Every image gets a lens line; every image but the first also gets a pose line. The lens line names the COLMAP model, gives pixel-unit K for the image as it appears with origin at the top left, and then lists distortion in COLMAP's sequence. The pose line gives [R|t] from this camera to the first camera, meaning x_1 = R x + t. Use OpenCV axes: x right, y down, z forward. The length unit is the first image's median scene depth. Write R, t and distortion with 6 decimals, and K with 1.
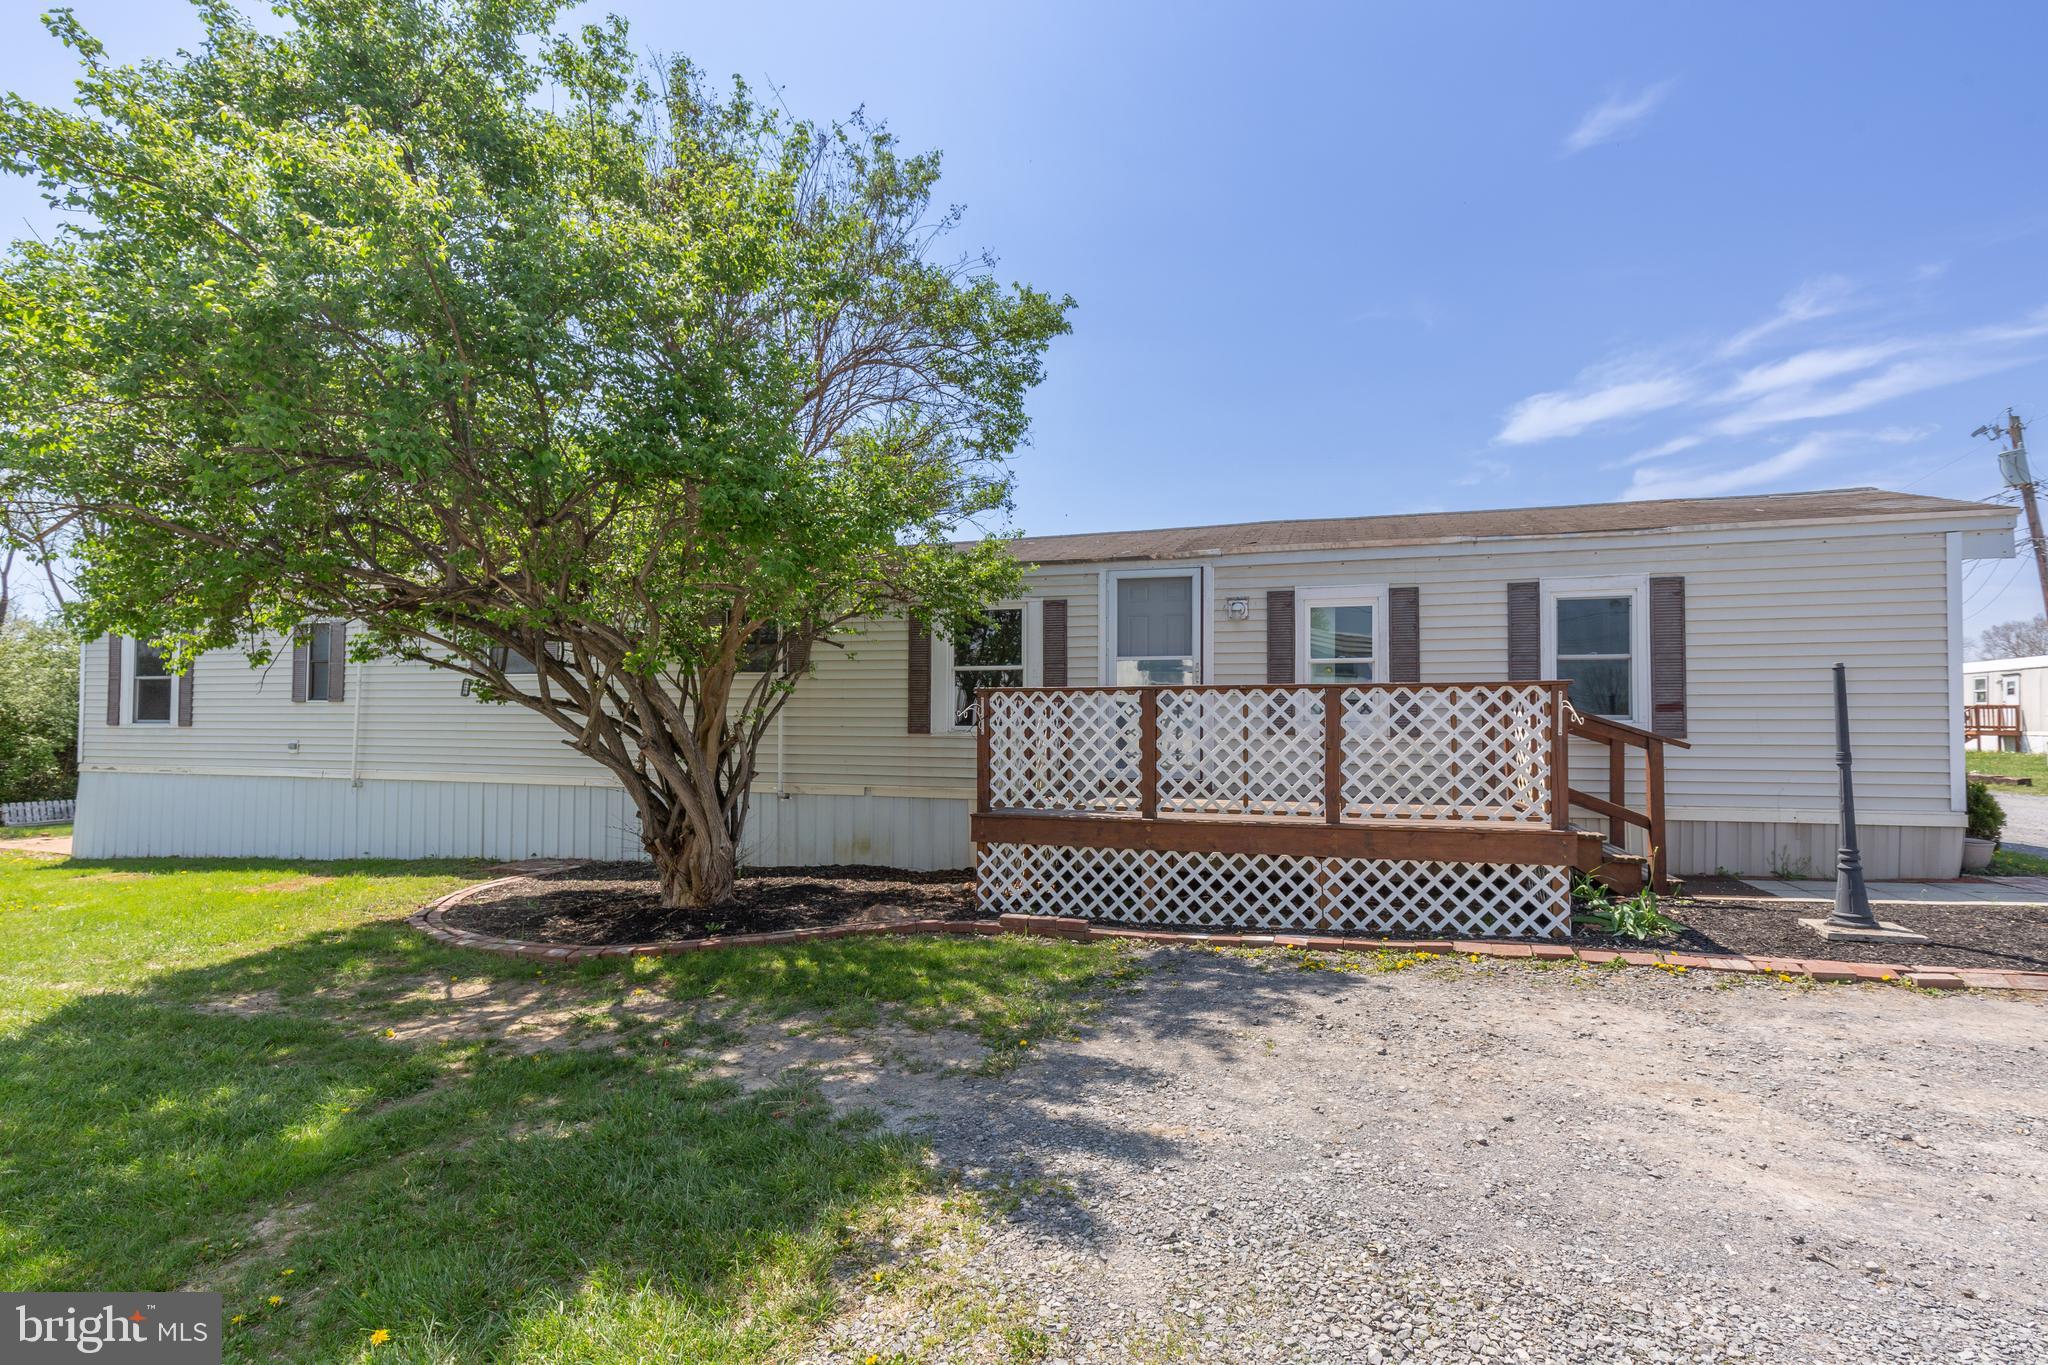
lens RADIAL K [[943.7, 0, 1032.4], [0, 943.7, 686.0], [0, 0, 1]] dist [0.011232, -0.001578]
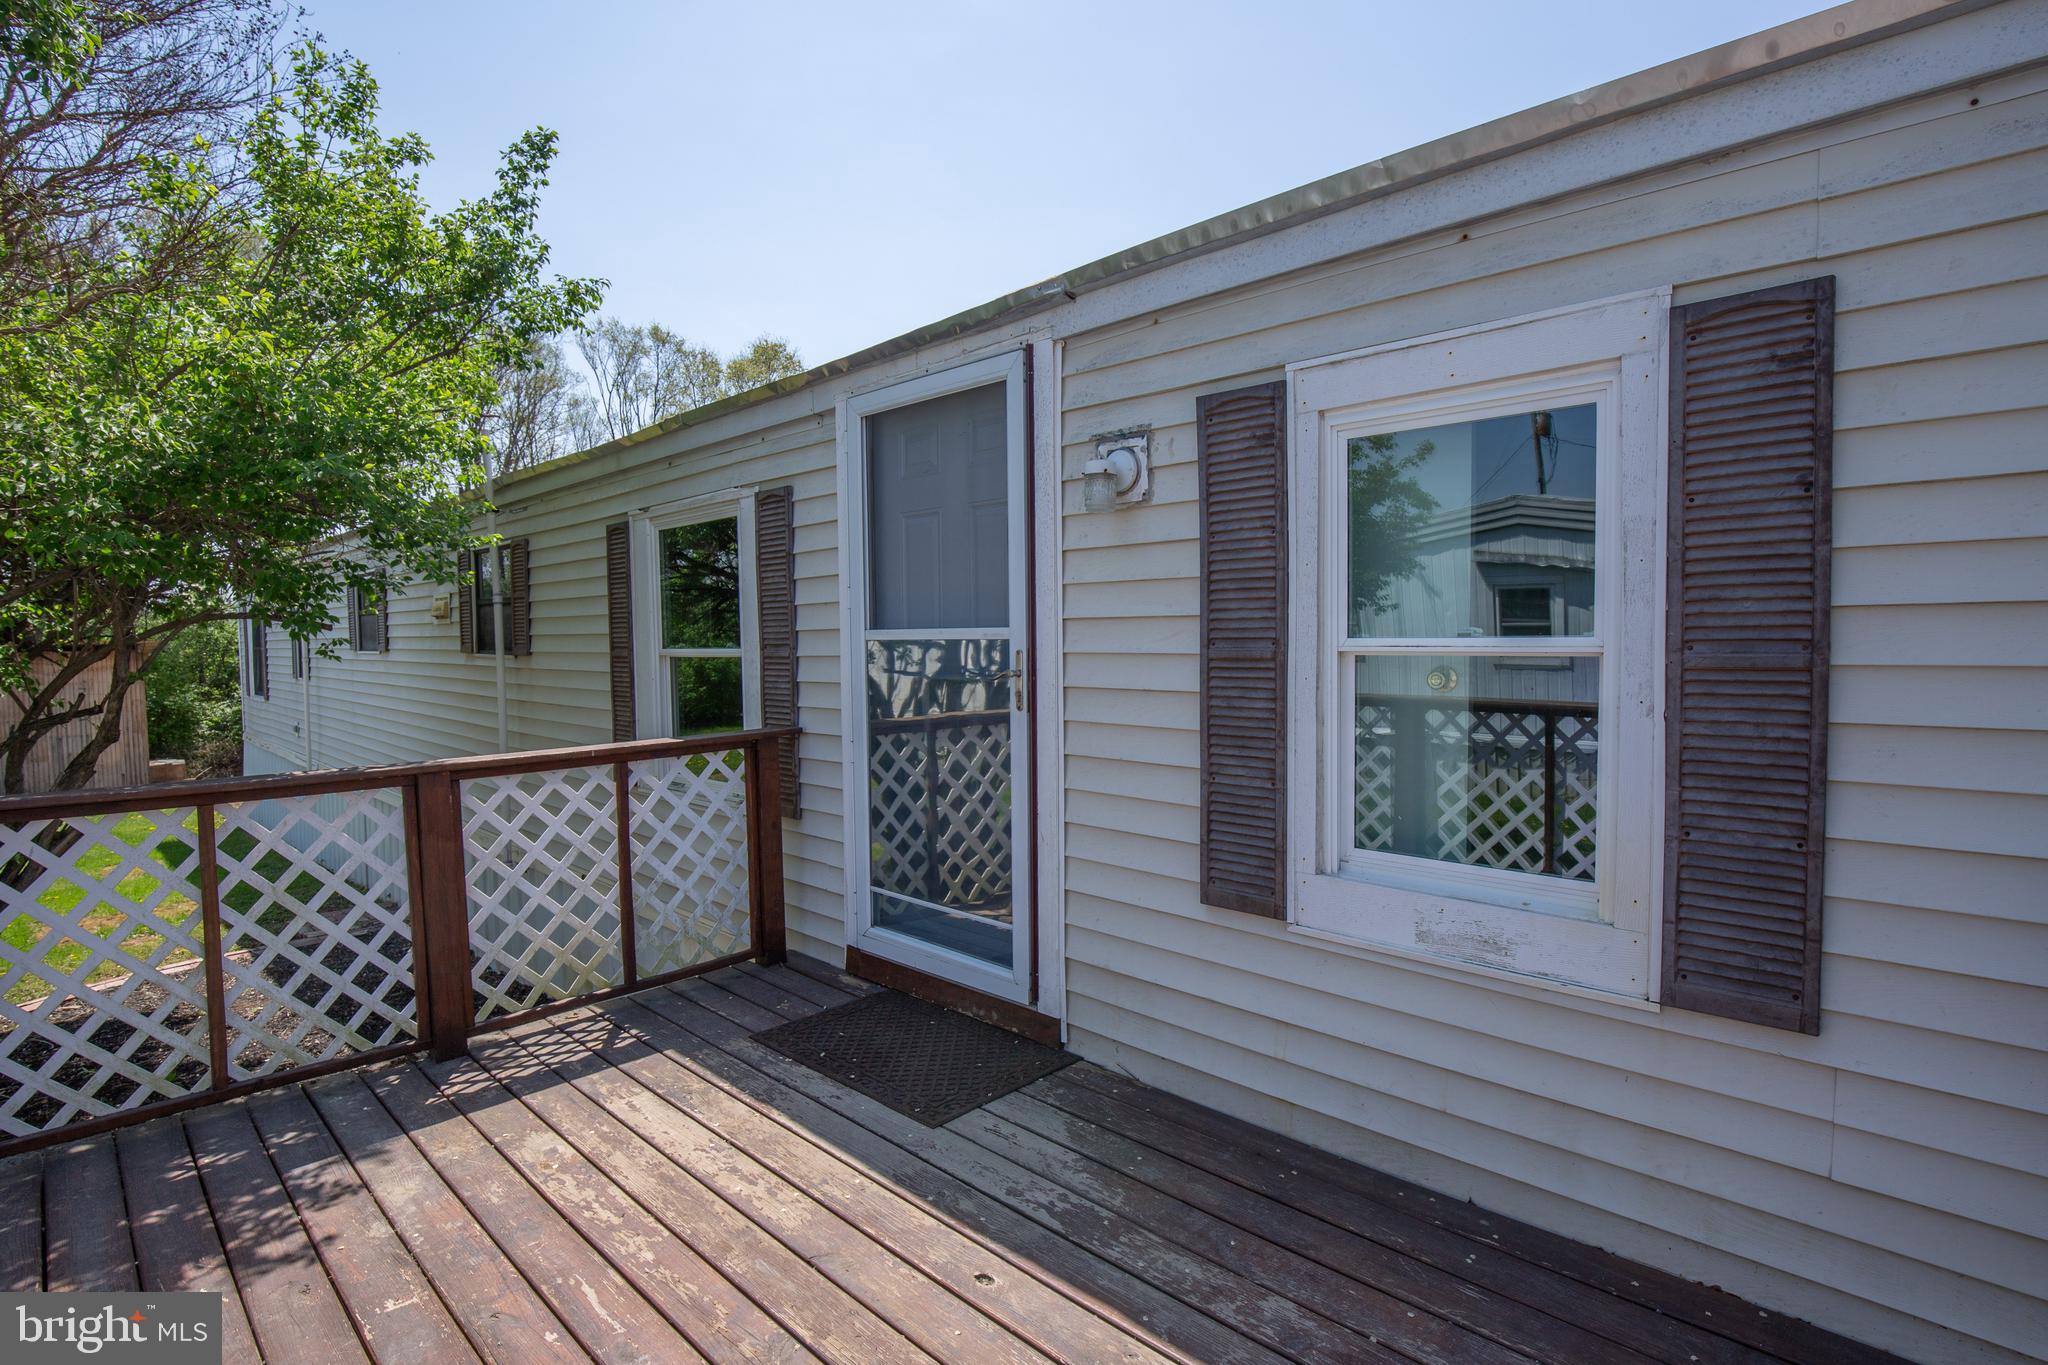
lens RADIAL K [[1015.4, 0, 1017.0], [0, 1015.4, 694.4], [0, 0, 1]] dist [-0.039109, -0.000867]
pose [[0.886084, 0.013012, -0.463342, 0.478689], [0.029030, 0.996086, 0.083489, -0.055308], [0.462615, -0.087429, 0.882238, 0.995416]]
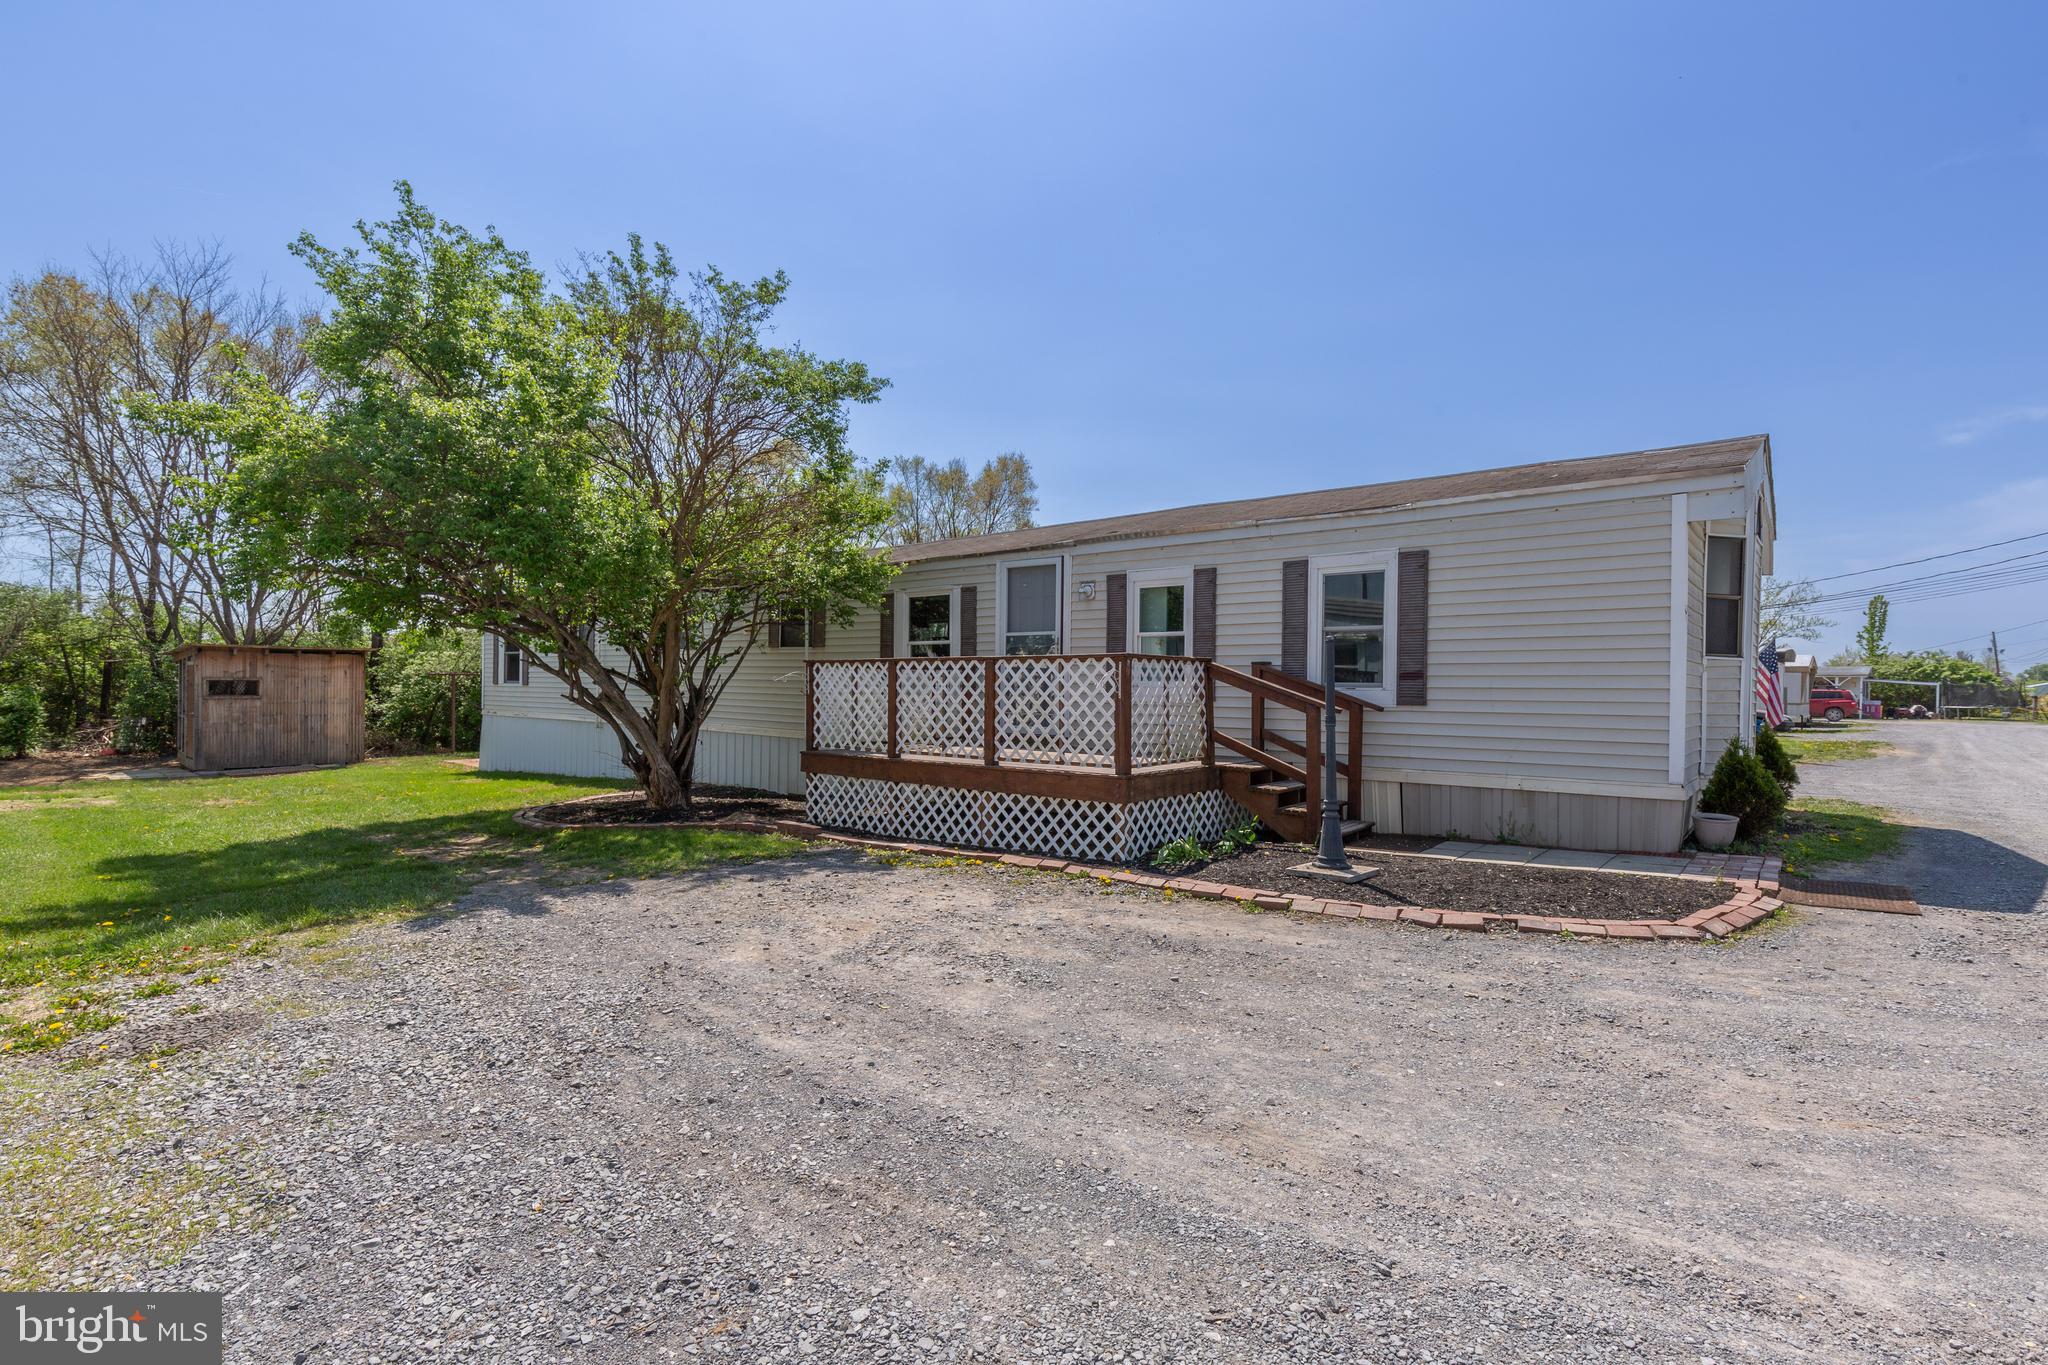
lens RADIAL K [[952.6, 0, 1028.8], [0, 952.6, 680.6], [0, 0, 1]] dist [0.008090, -0.000702]
pose [[0.922967, 0.004580, -0.384852, 0.862268], [0.007256, 0.999544, 0.029298, -0.007771], [0.384811, -0.029834, 0.922513, -0.173381]]
